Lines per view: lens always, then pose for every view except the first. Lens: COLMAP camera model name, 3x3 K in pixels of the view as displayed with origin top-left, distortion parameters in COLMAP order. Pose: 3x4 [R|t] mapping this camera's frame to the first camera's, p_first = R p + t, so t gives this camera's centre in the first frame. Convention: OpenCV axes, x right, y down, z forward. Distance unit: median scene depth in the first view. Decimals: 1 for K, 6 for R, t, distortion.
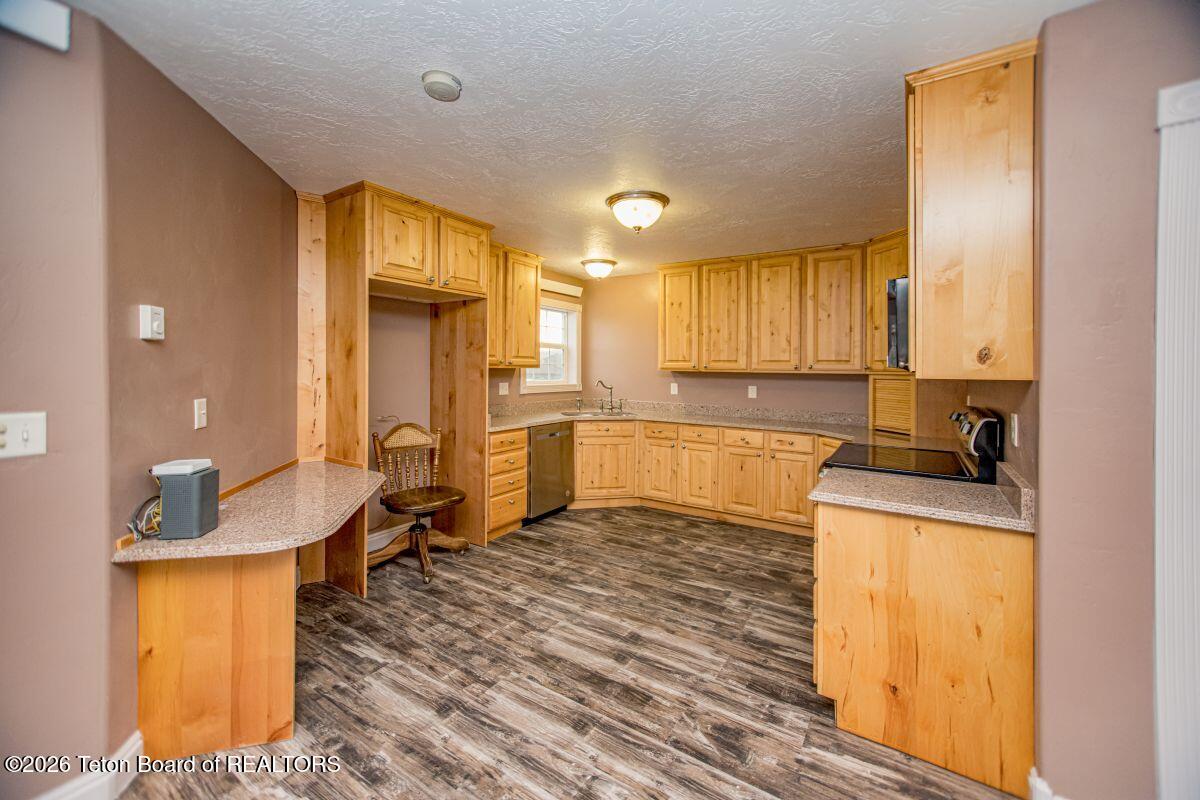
lens RADIAL K [[478.3, 0, 611.4], [0, 478.3, 371.4], [0, 0, 1]] dist [-0.001169, 0.000072]
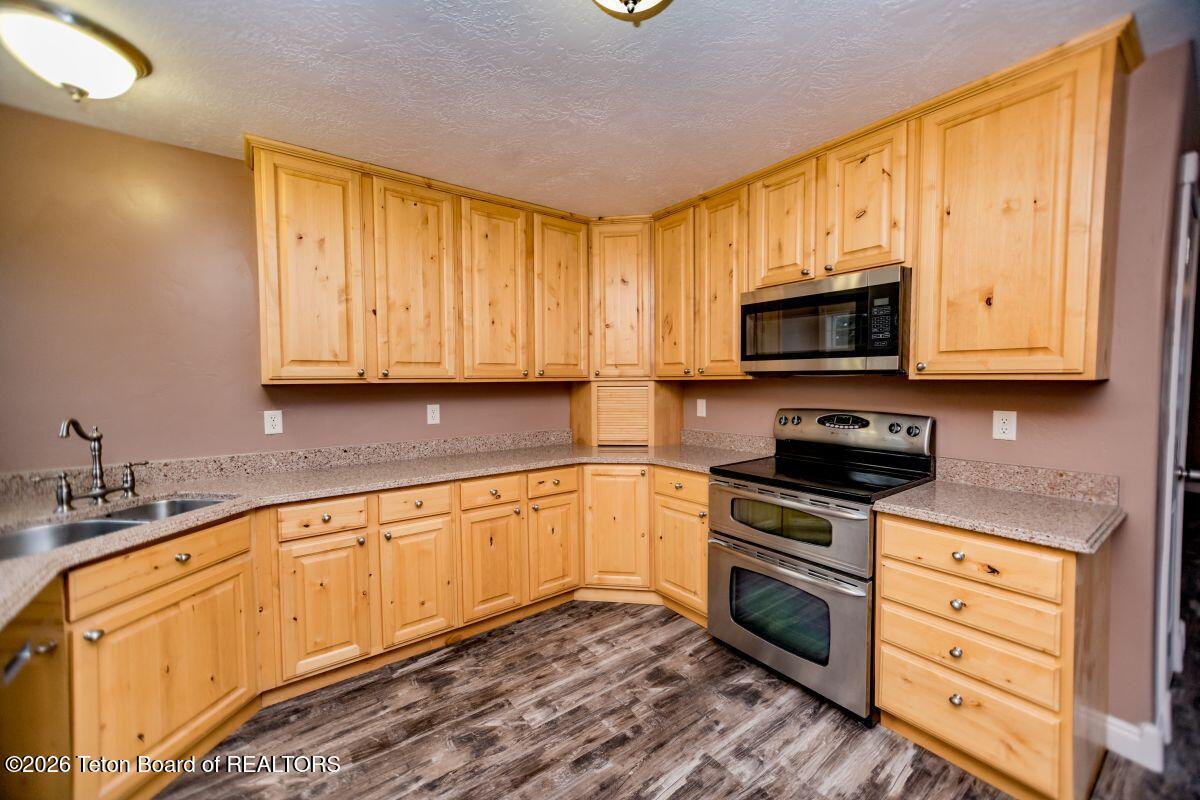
lens RADIAL K [[478.3, 0, 542.0], [0, 478.3, 402.2], [0, 0, 1]] dist [-0.001169, 0.000072]
pose [[0.376325, -0.059654, 0.924565, -0.261878], [0.021606, 0.998219, 0.055612, -0.005038], [-0.926236, -0.000952, 0.376944, 0.742799]]
